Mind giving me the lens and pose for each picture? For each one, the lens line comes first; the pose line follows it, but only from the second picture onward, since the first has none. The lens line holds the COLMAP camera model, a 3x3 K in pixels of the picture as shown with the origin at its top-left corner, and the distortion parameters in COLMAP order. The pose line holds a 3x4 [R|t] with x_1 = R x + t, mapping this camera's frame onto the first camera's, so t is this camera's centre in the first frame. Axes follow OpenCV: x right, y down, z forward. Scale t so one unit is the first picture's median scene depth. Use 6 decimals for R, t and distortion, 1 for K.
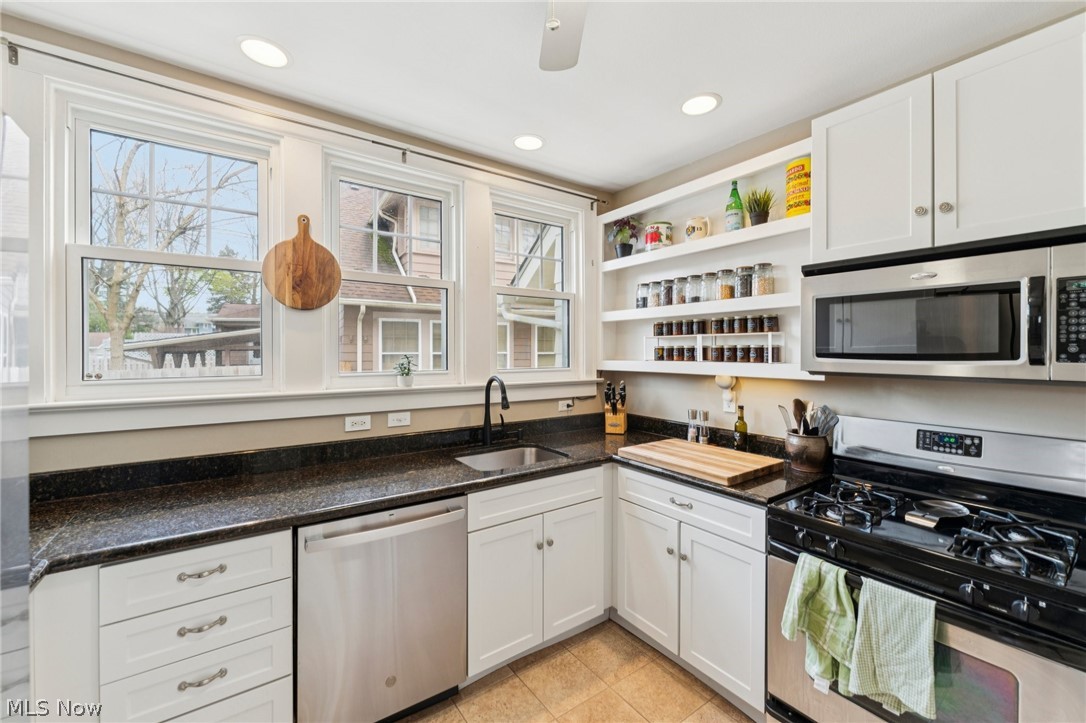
lens RADIAL K [[432.9, 0, 548.1], [0, 432.9, 351.9], [0, 0, 1]] dist [-0.000264, 0.000268]
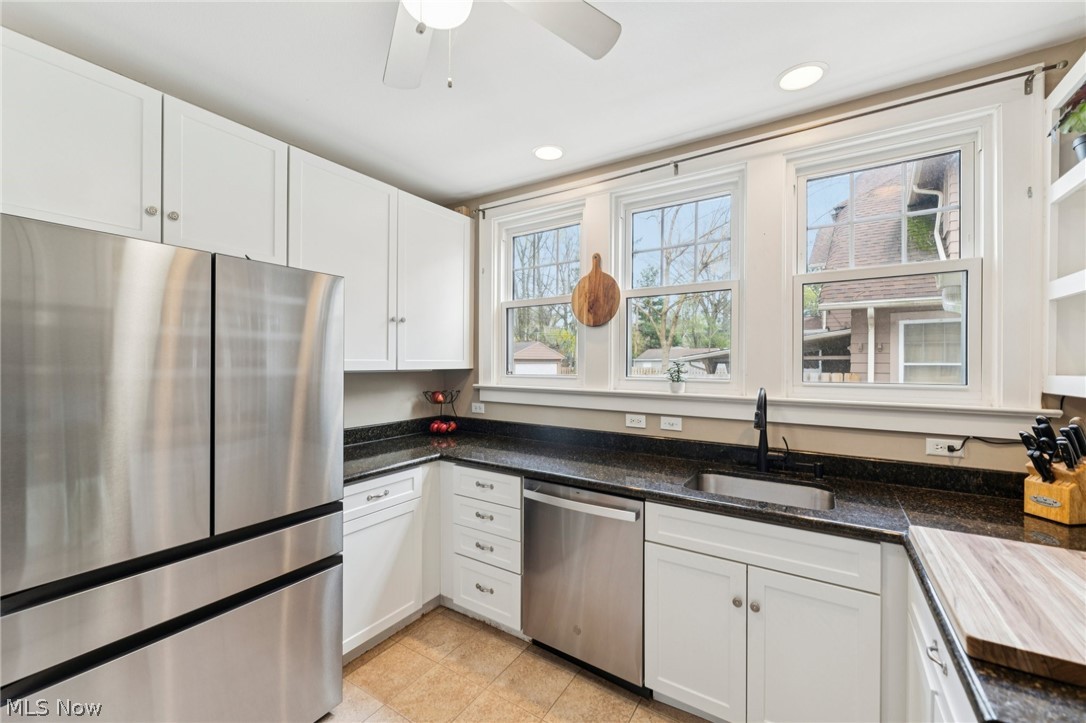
lens RADIAL K [[432.9, 0, 548.0], [0, 432.9, 363.8], [0, 0, 1]] dist [-0.000264, 0.000268]
pose [[0.370024, 0.005760, -0.929004, 0.494680], [-0.003936, 0.999982, 0.004632, 0.008089], [0.929014, 0.001942, 0.370040, 0.325134]]
